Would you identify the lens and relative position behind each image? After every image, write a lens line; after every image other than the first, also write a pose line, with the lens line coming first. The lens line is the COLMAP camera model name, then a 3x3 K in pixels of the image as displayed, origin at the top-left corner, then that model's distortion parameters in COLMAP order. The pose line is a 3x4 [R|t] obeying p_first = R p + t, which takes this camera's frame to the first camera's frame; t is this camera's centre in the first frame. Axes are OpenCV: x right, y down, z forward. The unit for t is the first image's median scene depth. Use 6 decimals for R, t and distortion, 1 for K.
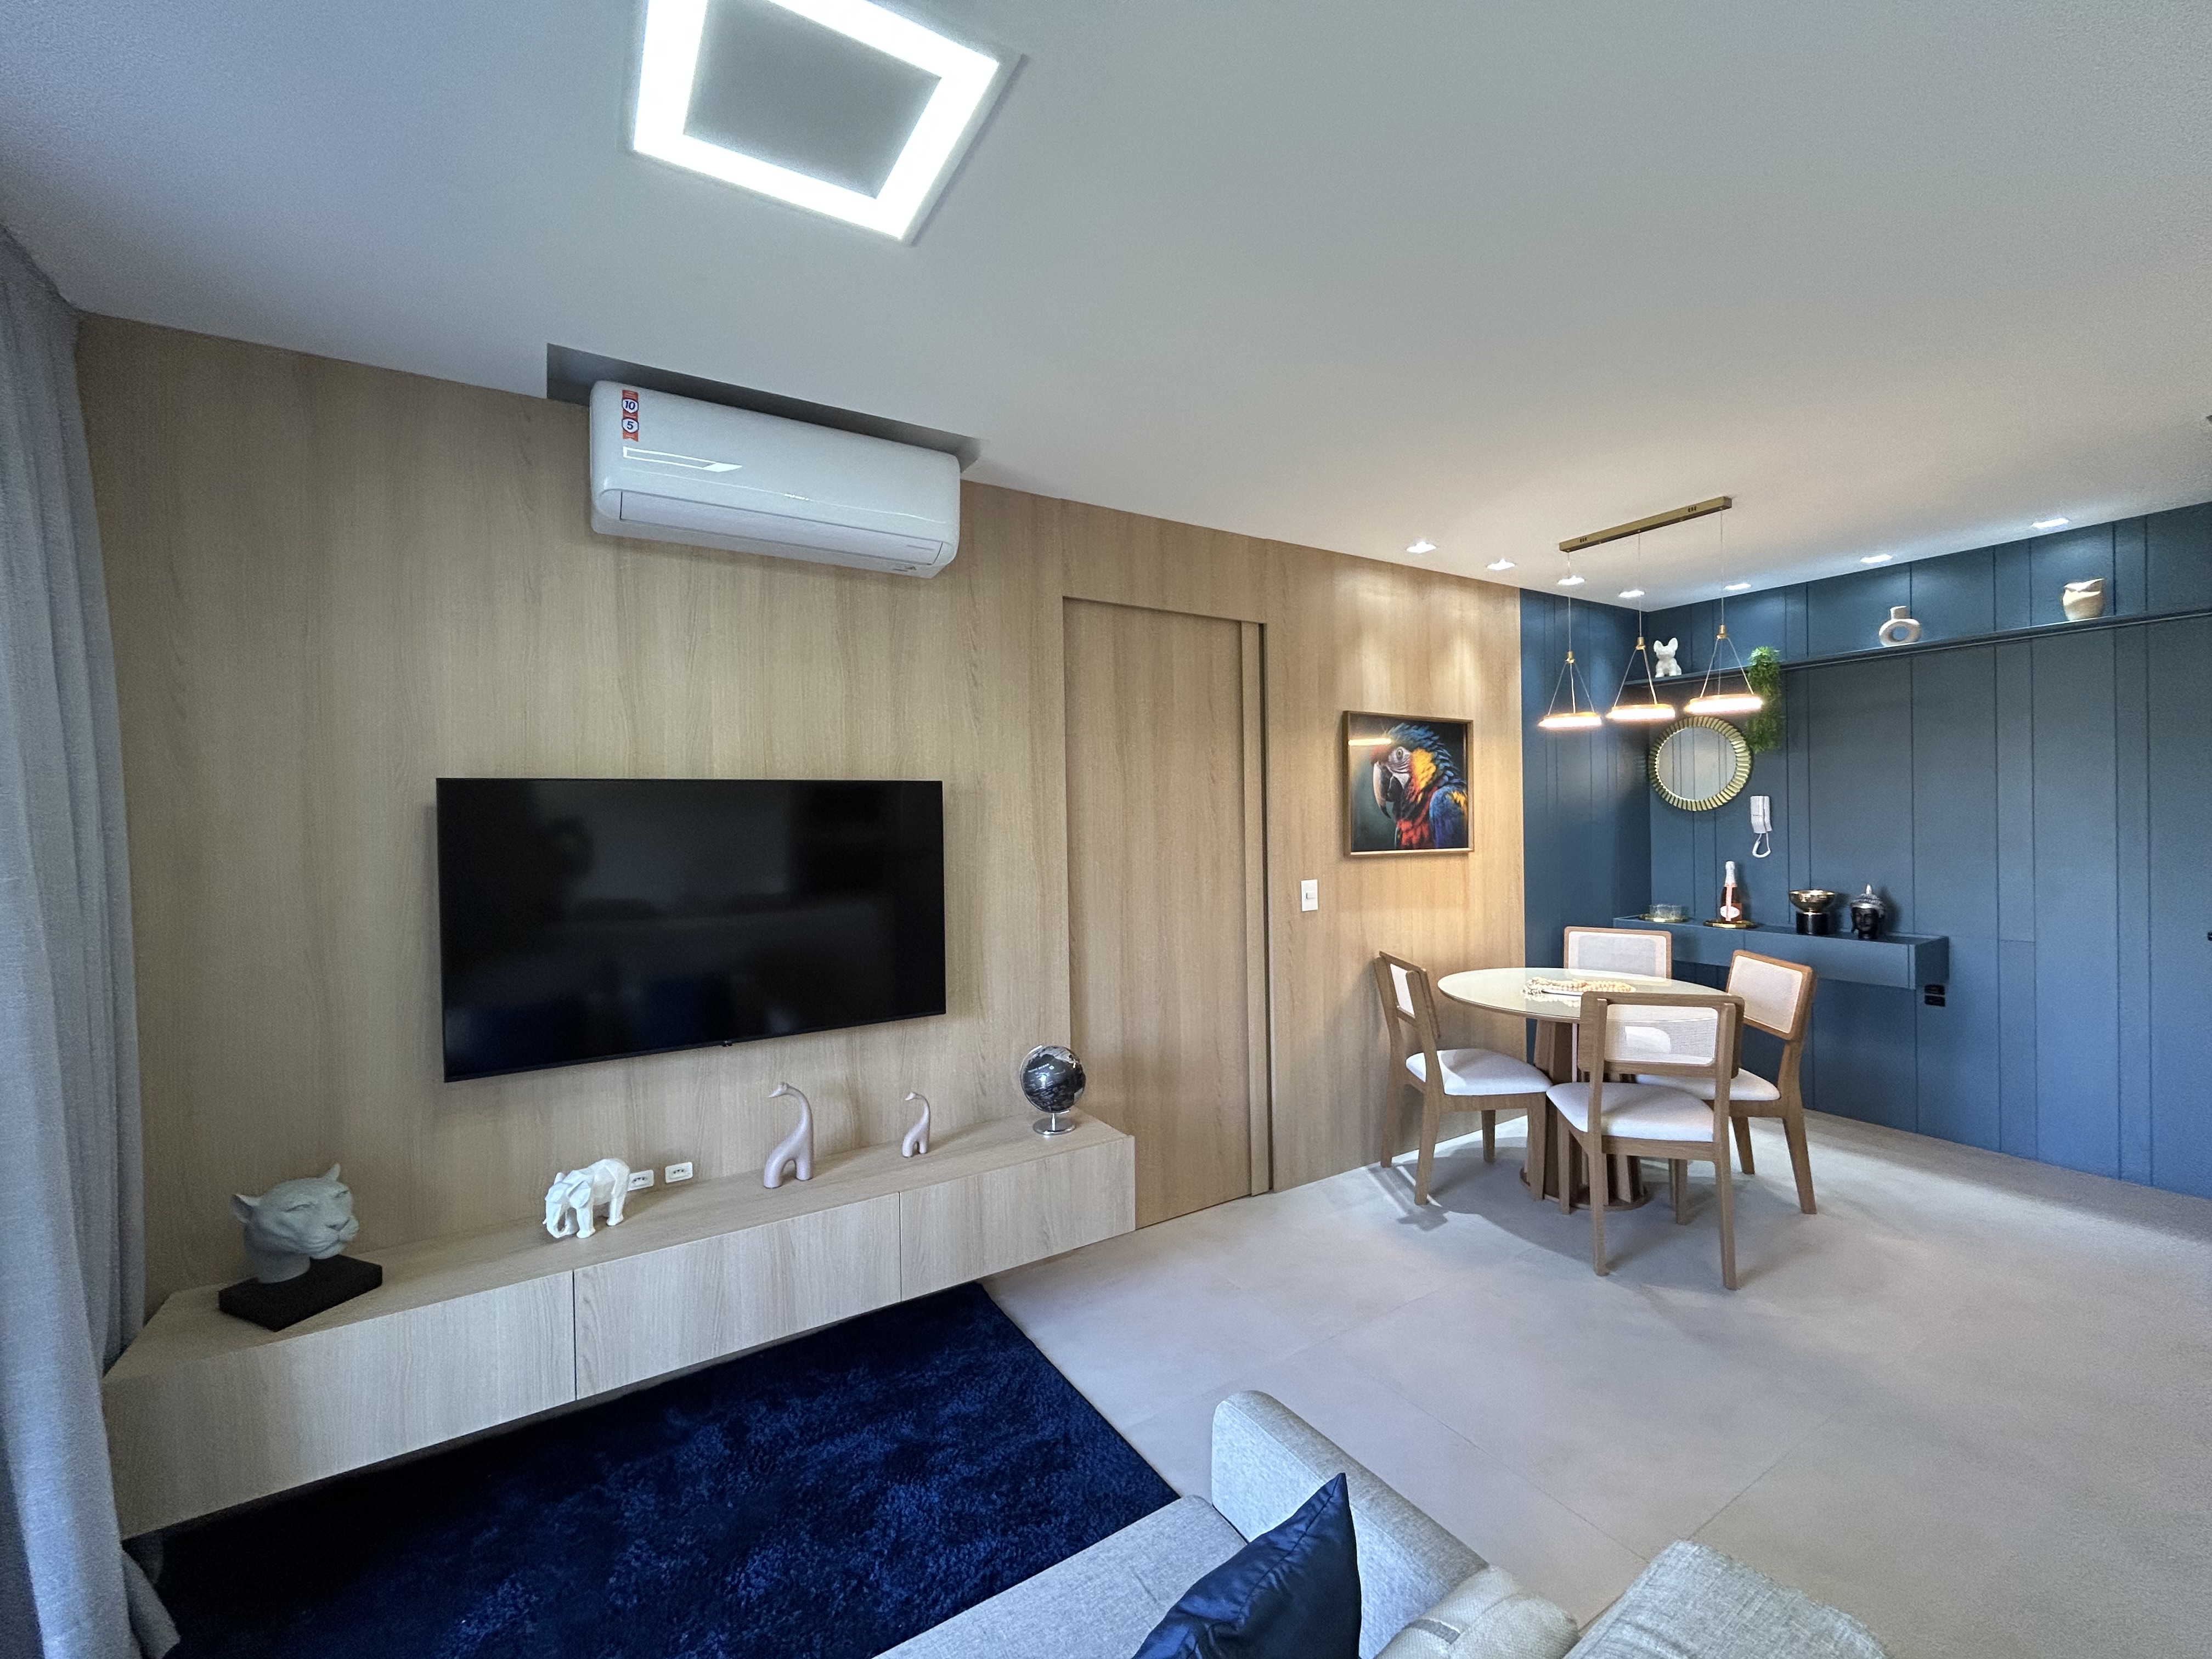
lens RADIAL K [[895.7, 0, 1104.6], [0, 895.7, 821.6], [0, 0, 1]] dist [0.000640, 0.000213]
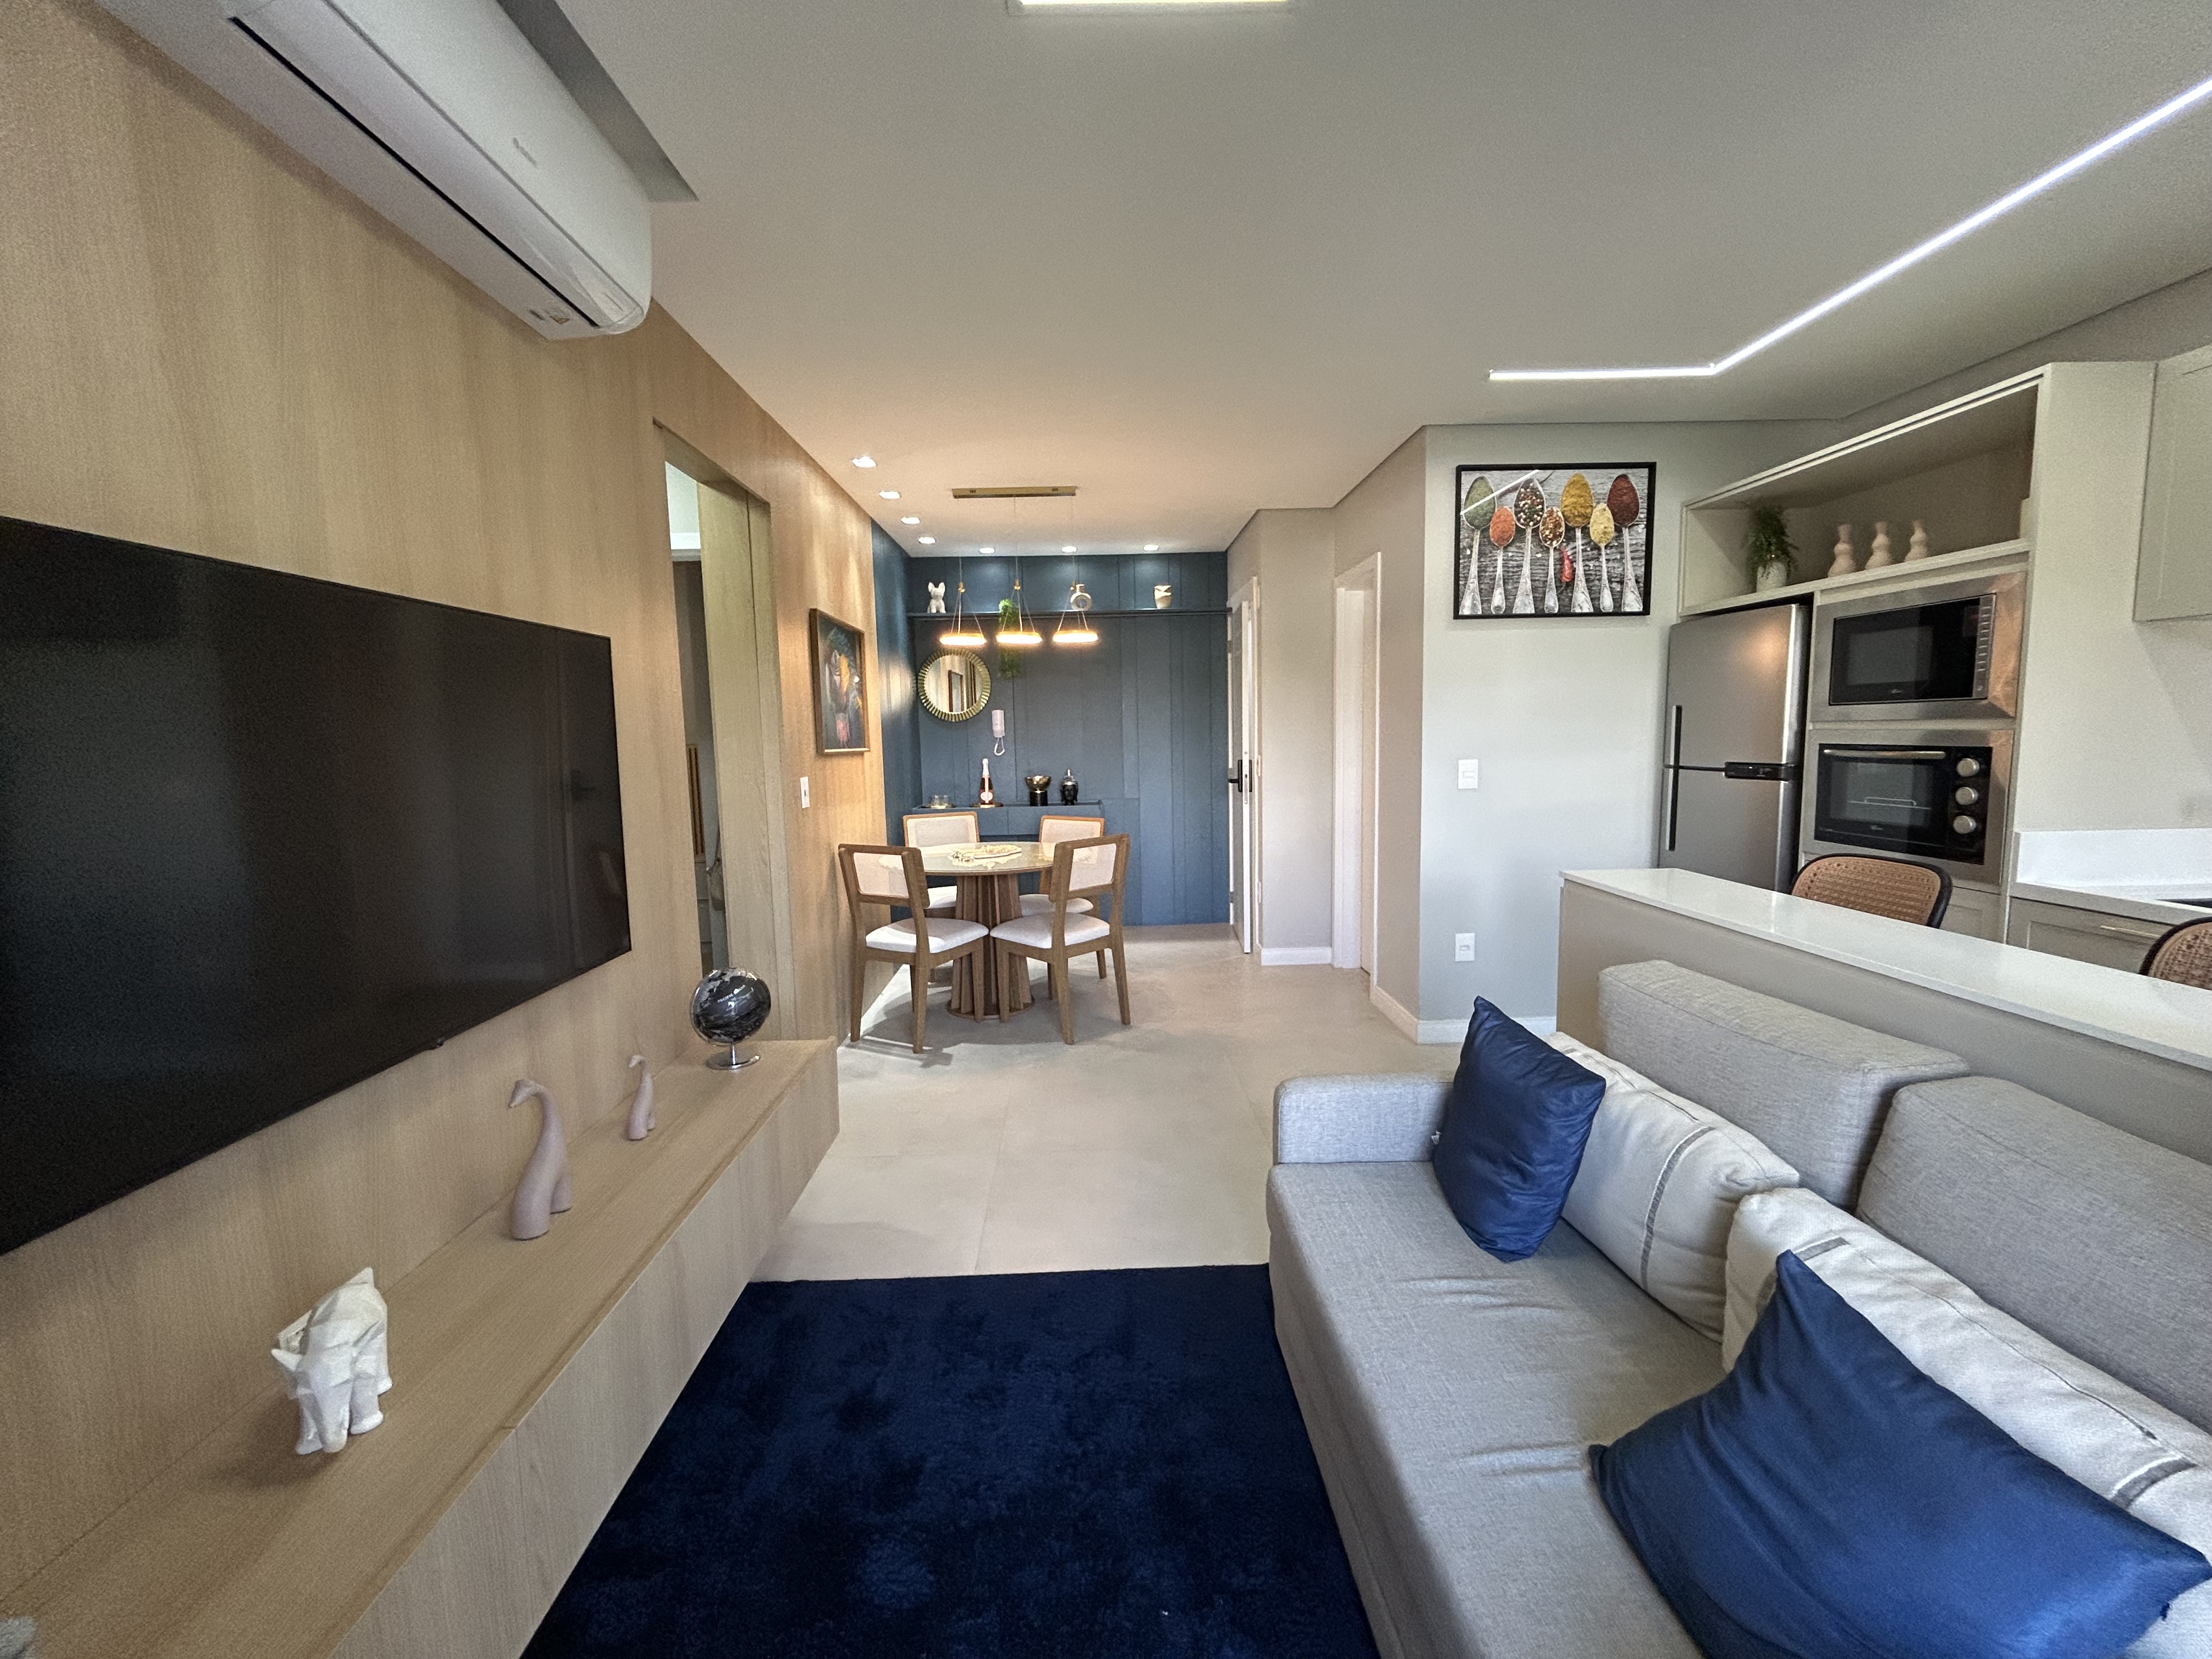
lens RADIAL K [[895.7, 0, 1104.6], [0, 895.7, 821.6], [0, 0, 1]] dist [0.000640, 0.000213]
pose [[0.505093, -0.080129, 0.859337, -0.459041], [0.015918, 0.996376, 0.083552, 0.036382], [-0.862918, -0.028522, 0.504539, 0.206746]]
